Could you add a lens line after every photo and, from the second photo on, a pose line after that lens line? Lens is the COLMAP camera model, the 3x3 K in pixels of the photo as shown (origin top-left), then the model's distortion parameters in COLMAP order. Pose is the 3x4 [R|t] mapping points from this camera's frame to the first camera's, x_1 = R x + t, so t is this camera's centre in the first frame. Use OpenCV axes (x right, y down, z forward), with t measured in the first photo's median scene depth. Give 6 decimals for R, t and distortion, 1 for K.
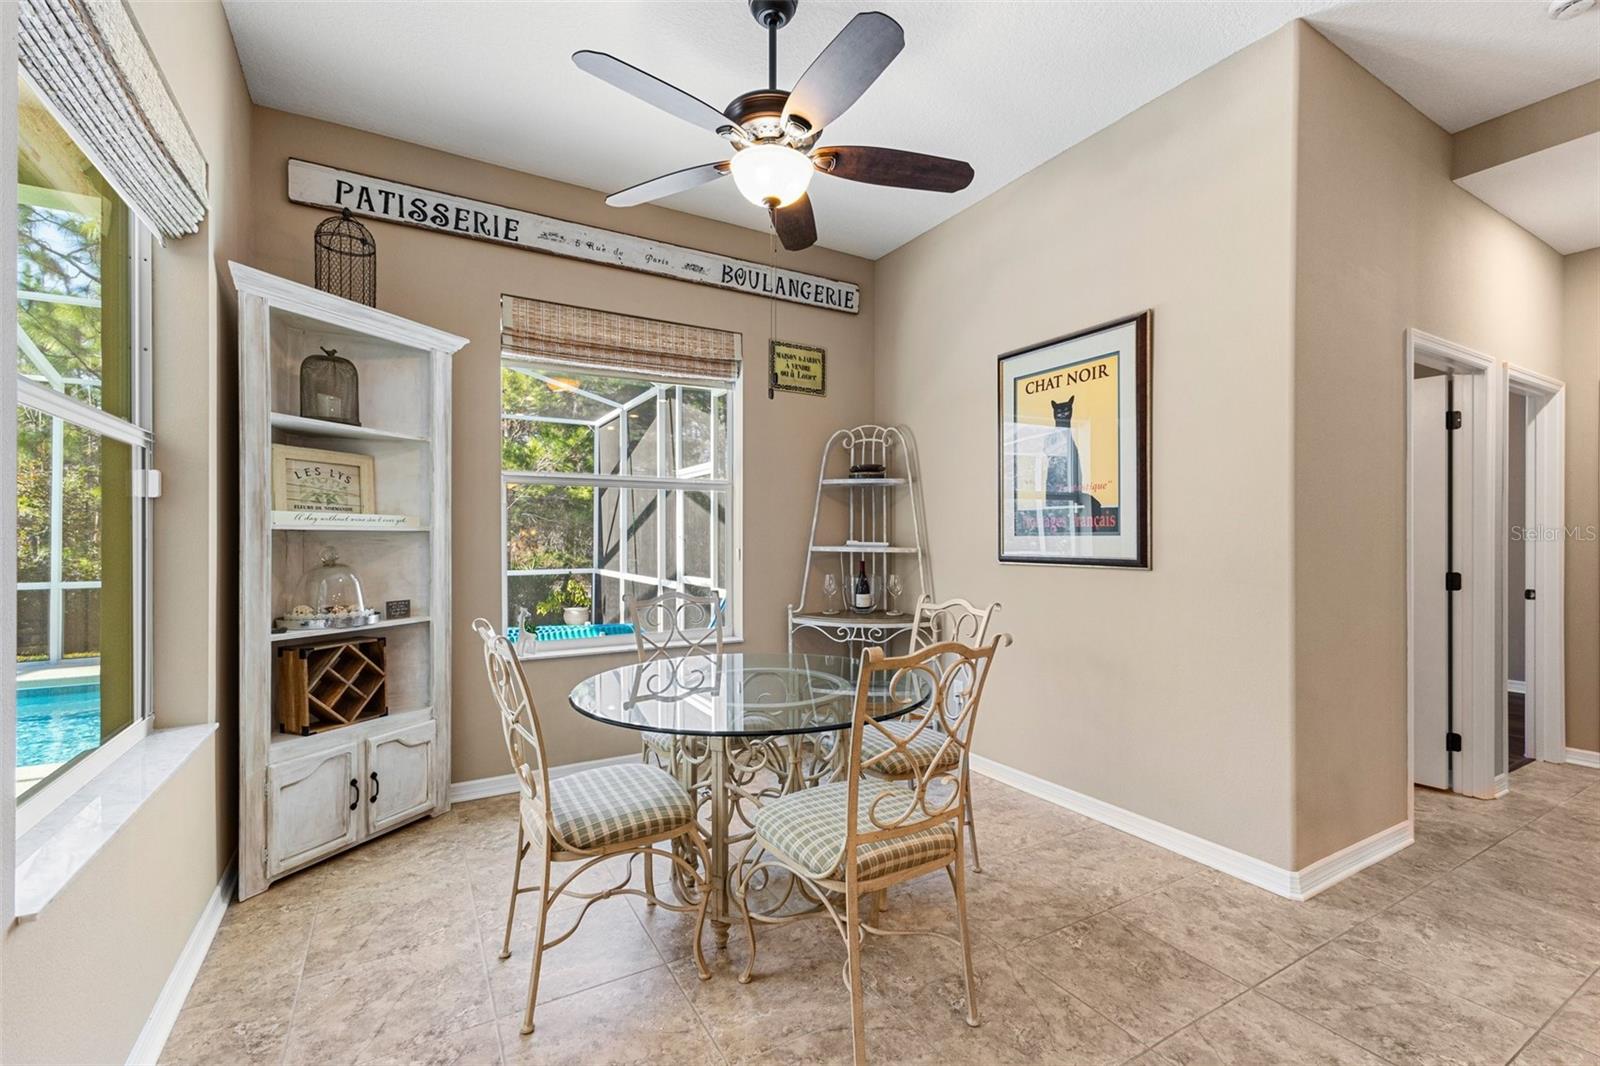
lens RADIAL K [[693.8, 0, 810.5], [0, 693.8, 535.7], [0, 0, 1]] dist [0.003662, 0.000826]
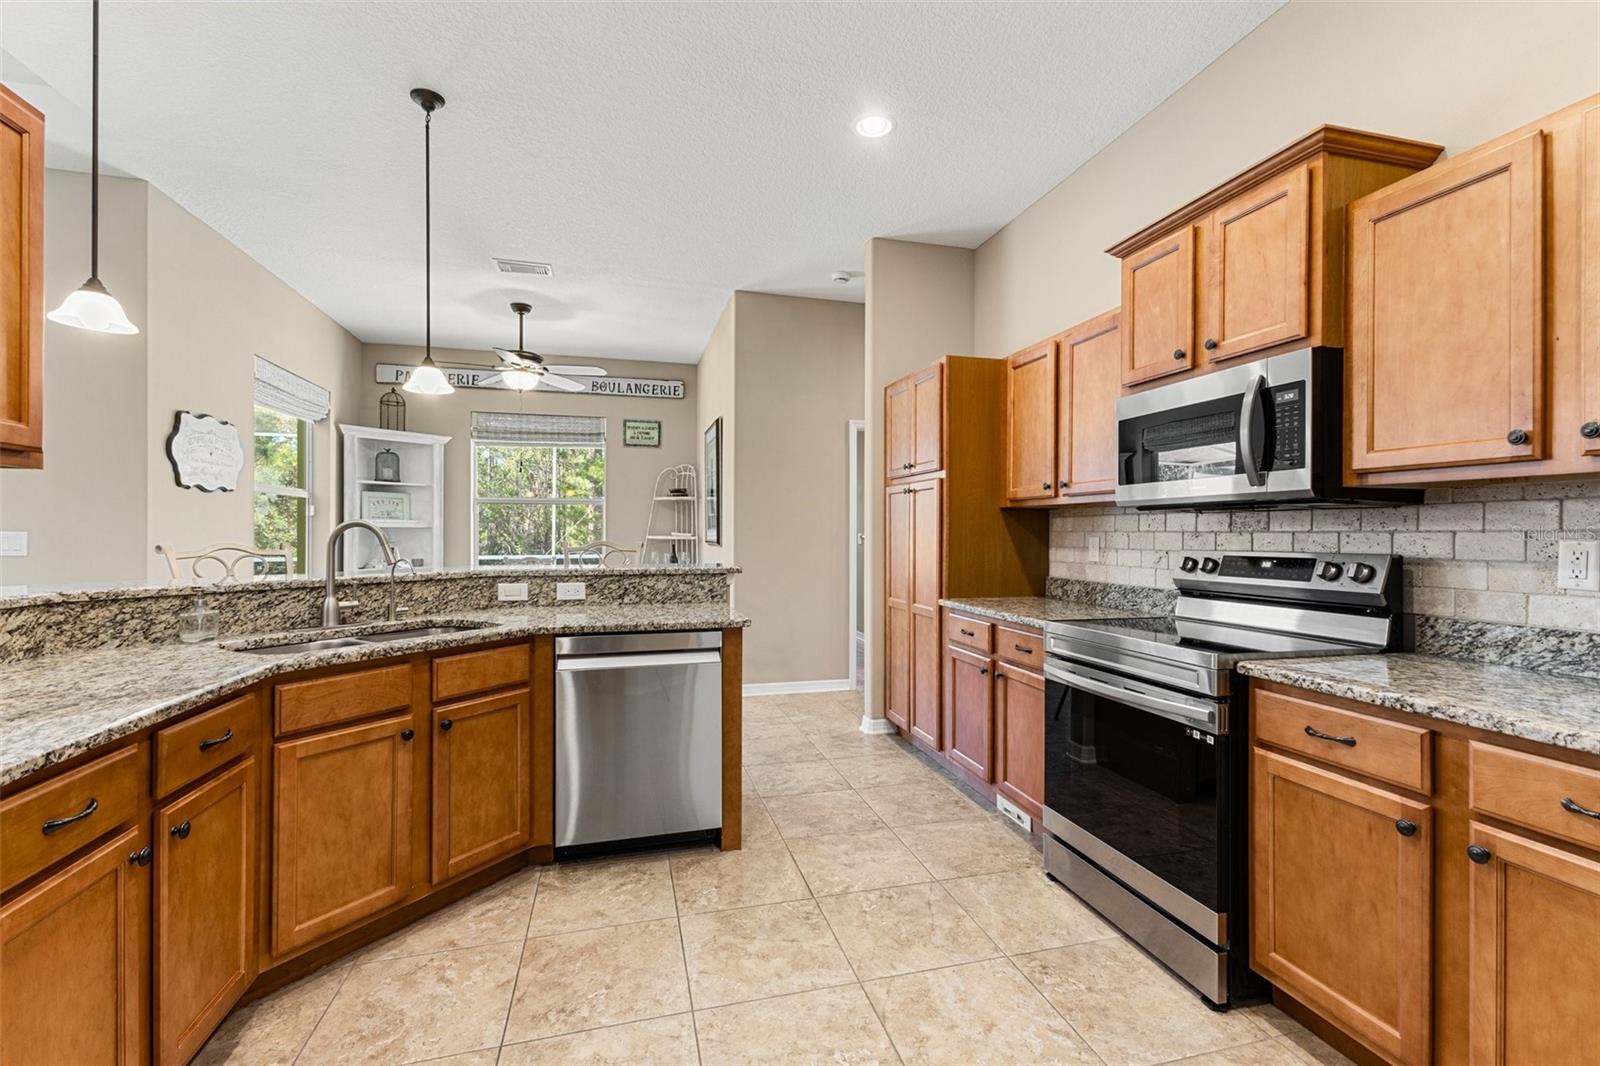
lens RADIAL K [[693.8, 0, 819.6], [0, 693.8, 537.1], [0, 0, 1]] dist [0.003662, 0.000826]
pose [[0.967968, 0.001430, -0.251069, 0.967962], [0.001147, 0.999948, 0.010116, 0.002599], [0.251071, -0.010080, 0.967916, -0.663687]]
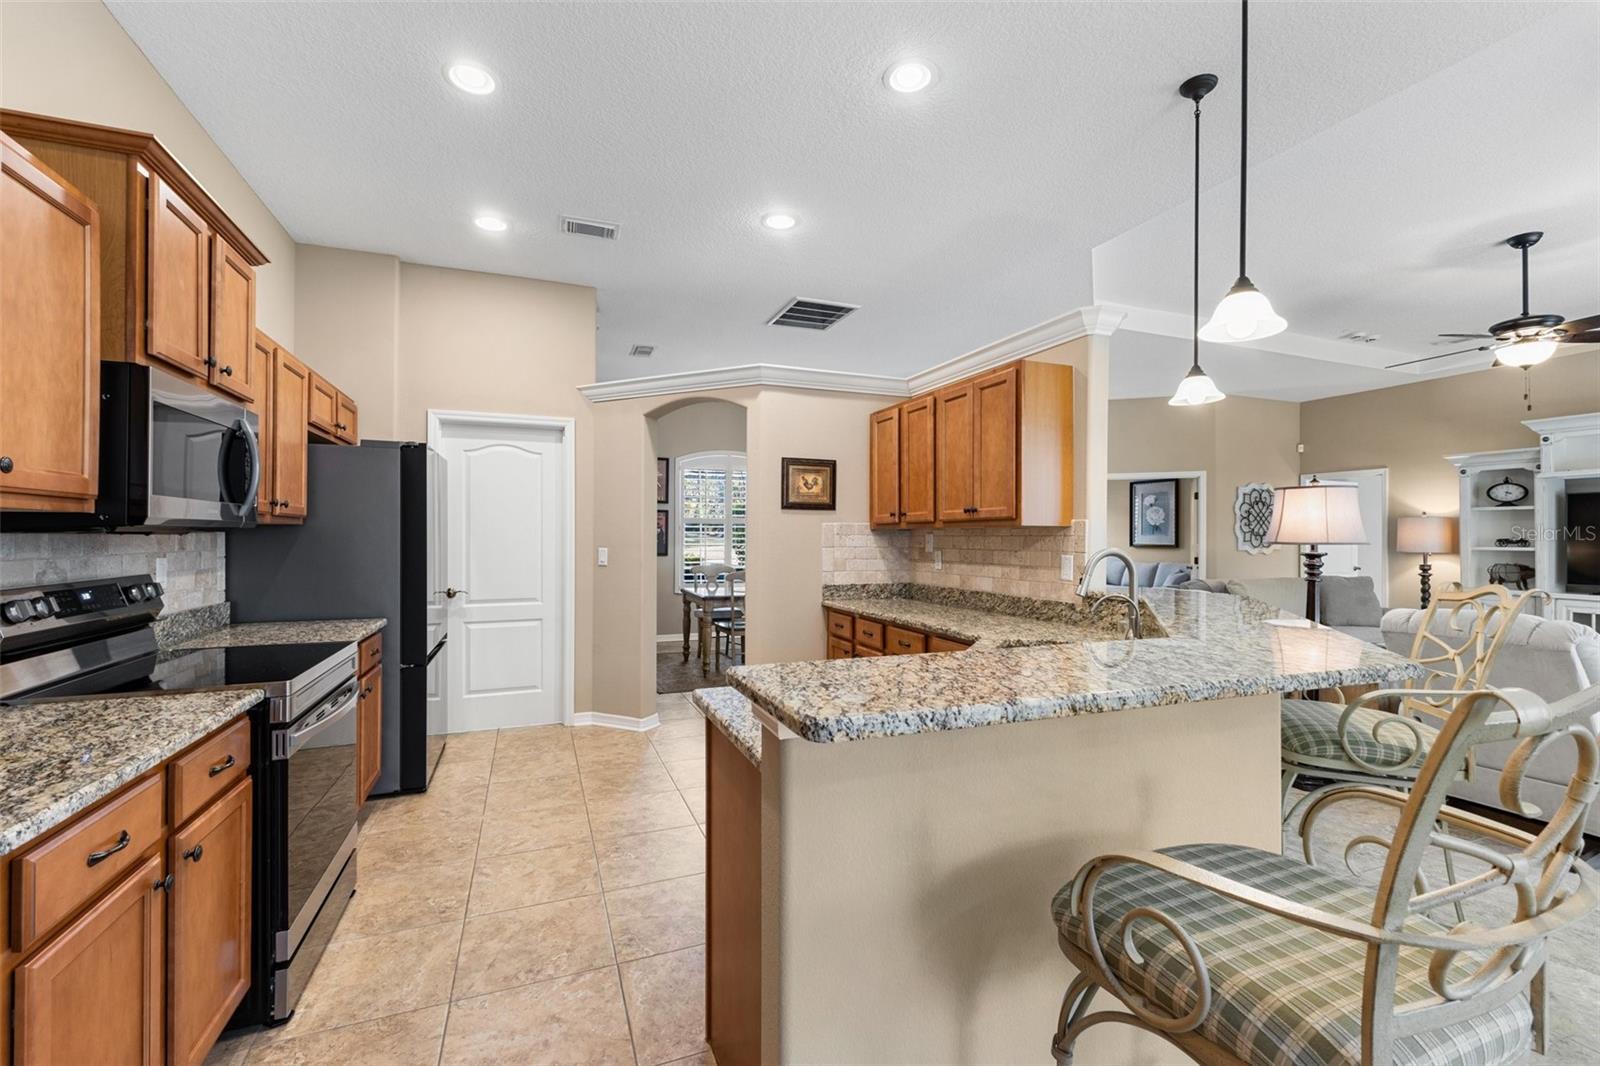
lens RADIAL K [[693.8, 0, 807.0], [0, 693.8, 530.3], [0, 0, 1]] dist [0.003662, 0.000826]
pose [[-0.987692, -0.003456, 0.156371, 0.567689], [-0.005703, 0.999887, -0.013921, -0.013258], [-0.156305, -0.014642, -0.987600, 0.473500]]
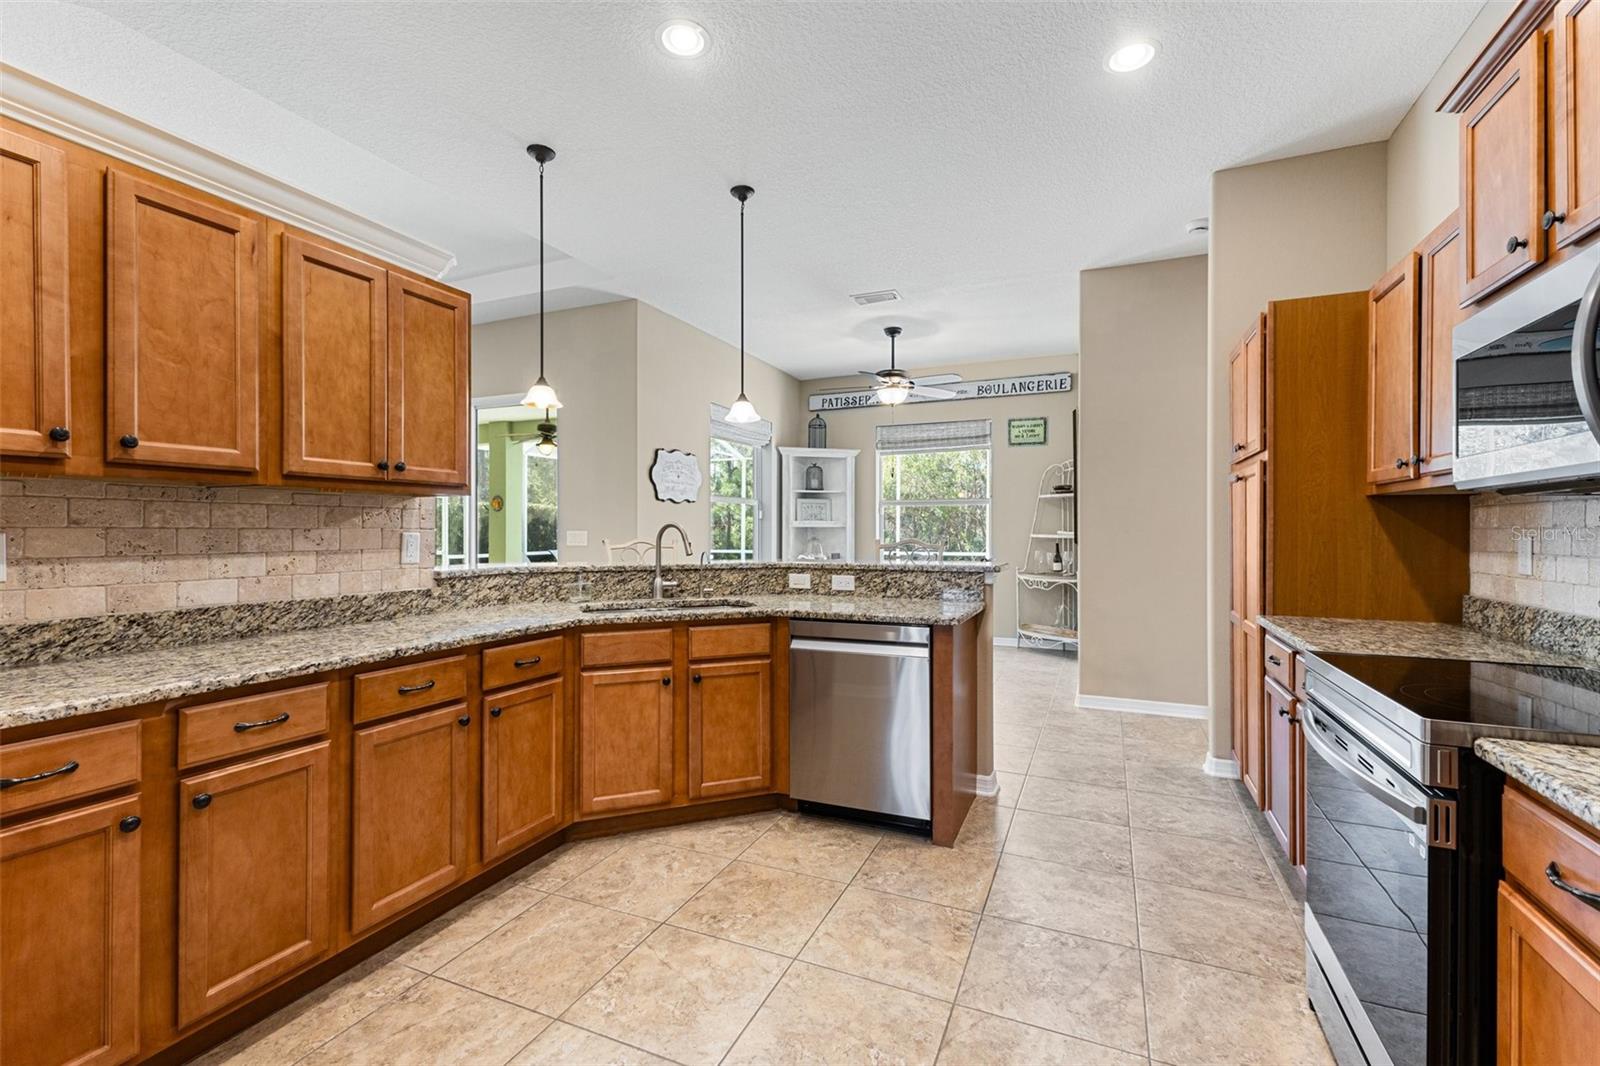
lens RADIAL K [[693.8, 0, 809.0], [0, 693.8, 533.2], [0, 0, 1]] dist [0.003662, 0.000826]
pose [[0.593045, 0.000298, -0.805169, 1.197000], [0.005207, 0.999978, 0.004205, 0.003790], [0.805152, -0.006686, 0.593031, -0.534416]]
